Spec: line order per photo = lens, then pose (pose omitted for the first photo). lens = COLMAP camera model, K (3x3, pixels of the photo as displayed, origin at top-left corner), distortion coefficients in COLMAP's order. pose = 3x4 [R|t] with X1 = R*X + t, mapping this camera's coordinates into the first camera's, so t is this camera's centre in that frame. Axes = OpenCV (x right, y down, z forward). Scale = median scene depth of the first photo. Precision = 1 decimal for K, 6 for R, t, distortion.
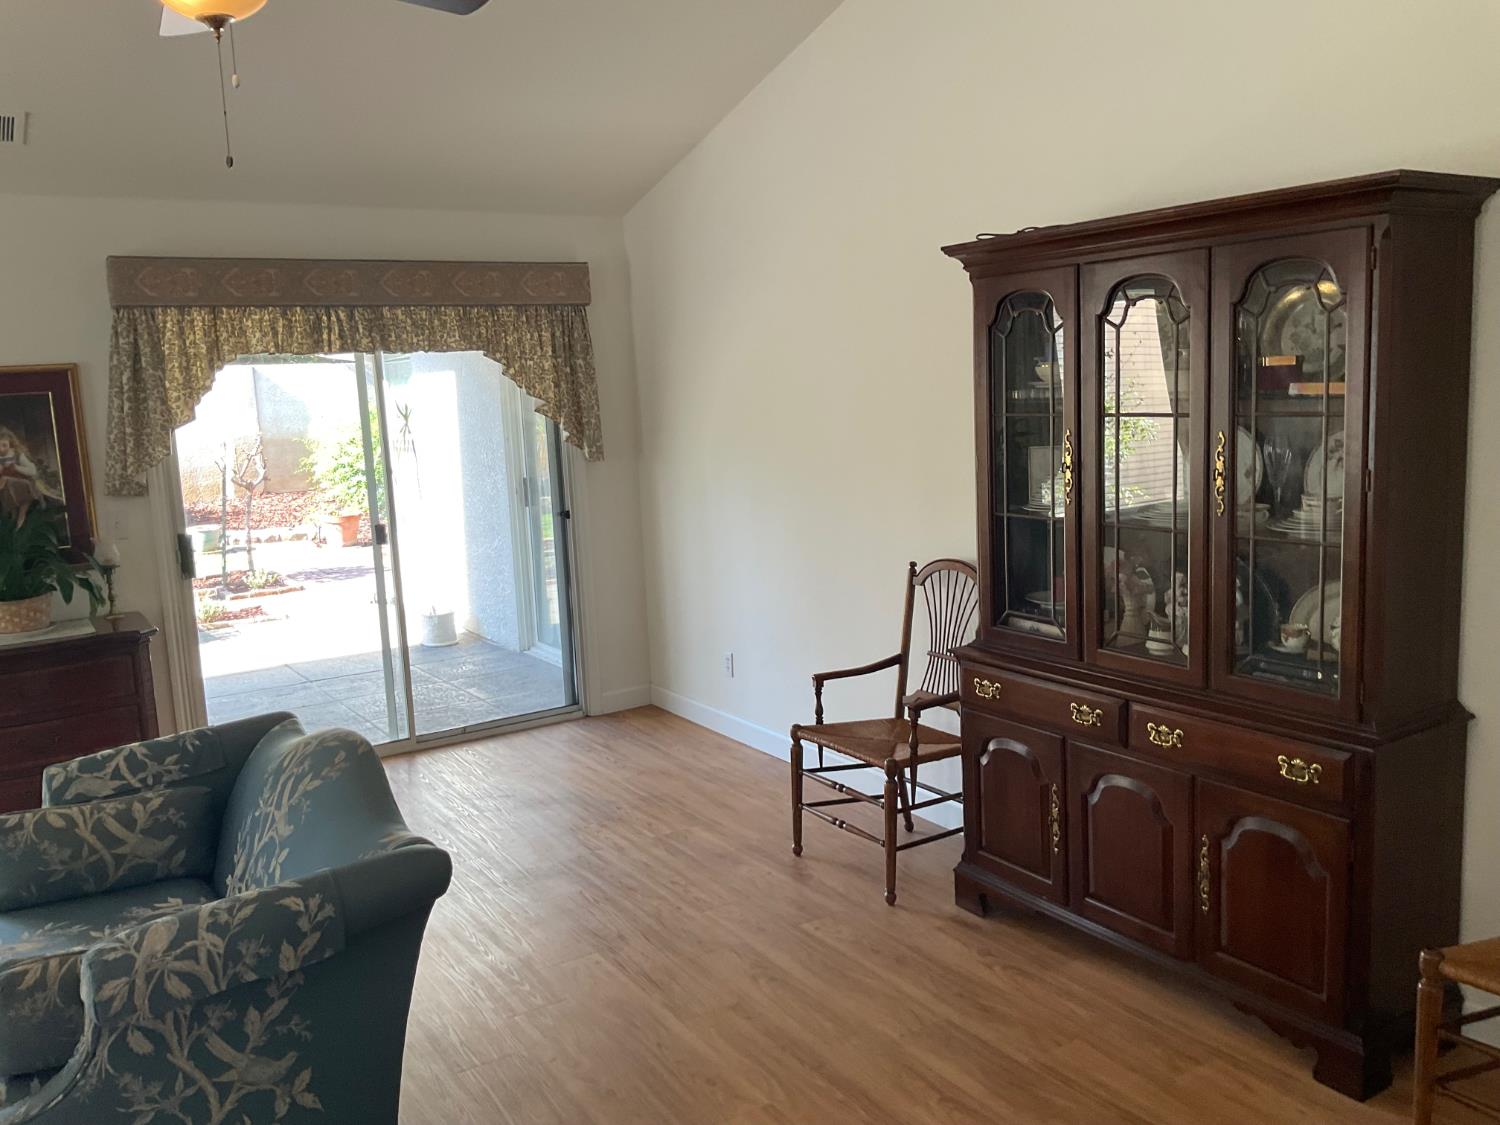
lens RADIAL K [[1228.5, 0, 753.7], [0, 1228.5, 559.8], [0, 0, 1]] dist [0.063331, -0.129676]
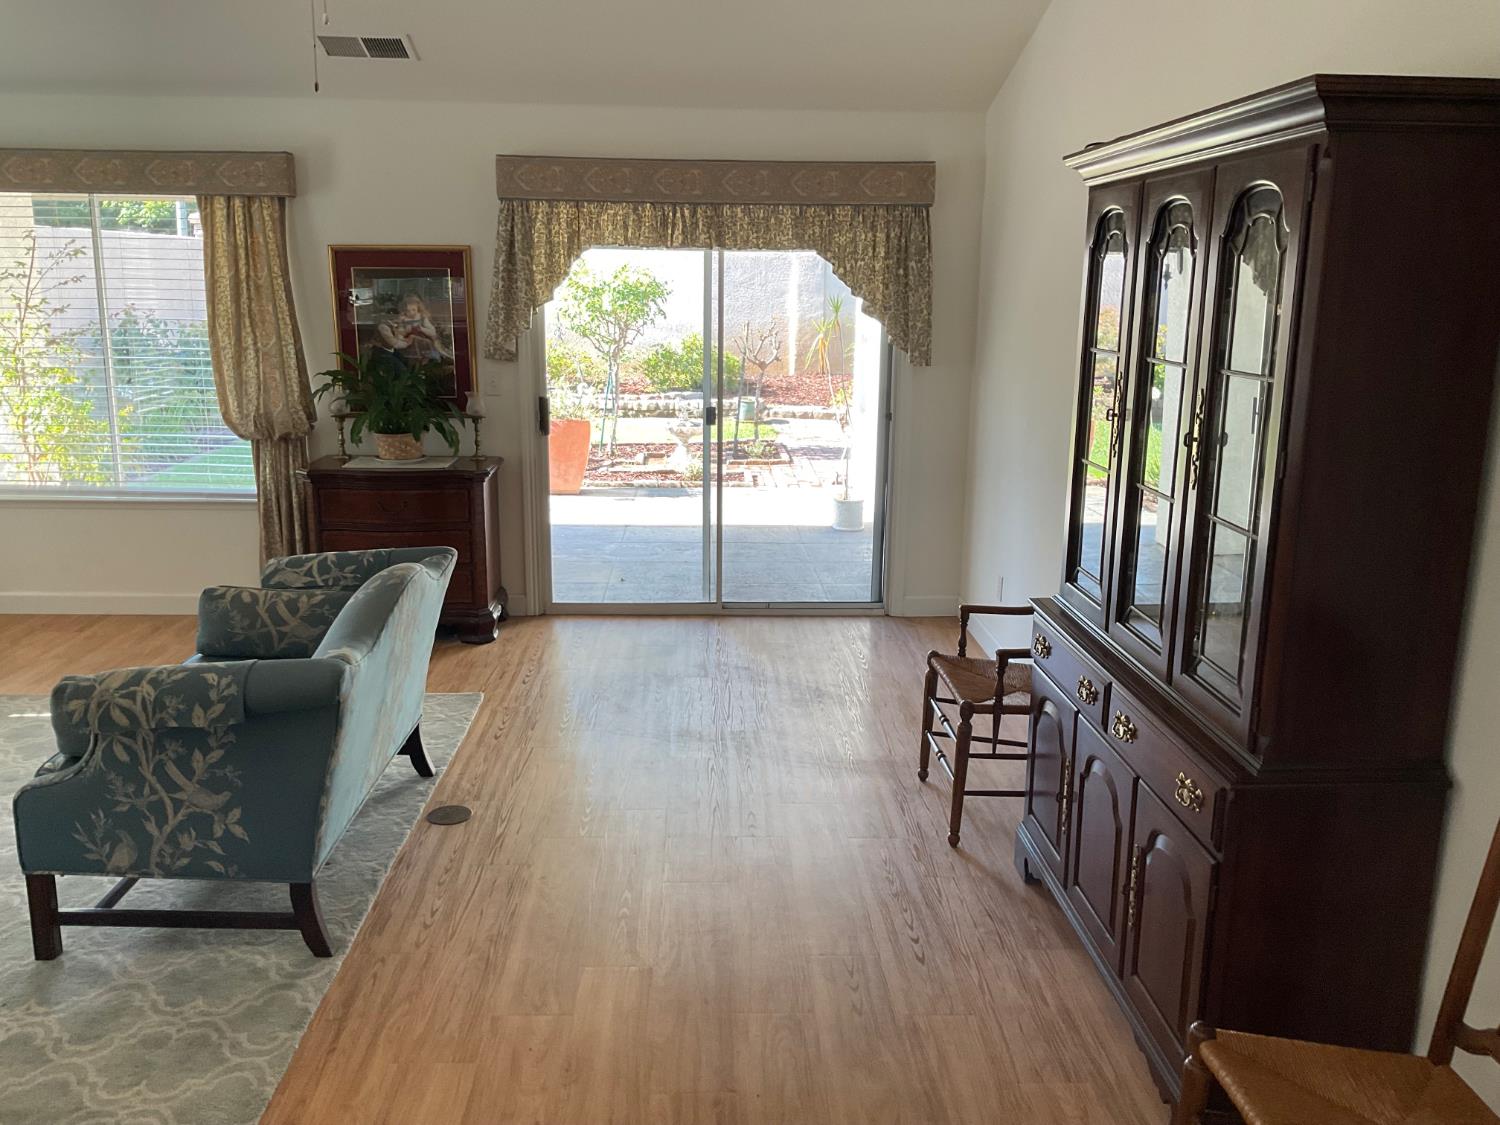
lens RADIAL K [[1228.5, 0, 748.7], [0, 1228.5, 565.1], [0, 0, 1]] dist [0.063331, -0.129676]
pose [[0.861734, 0.165976, -0.479444, 0.317506], [-0.123334, 0.985159, 0.119373, -0.028660], [0.492141, -0.043736, 0.869416, 0.066563]]
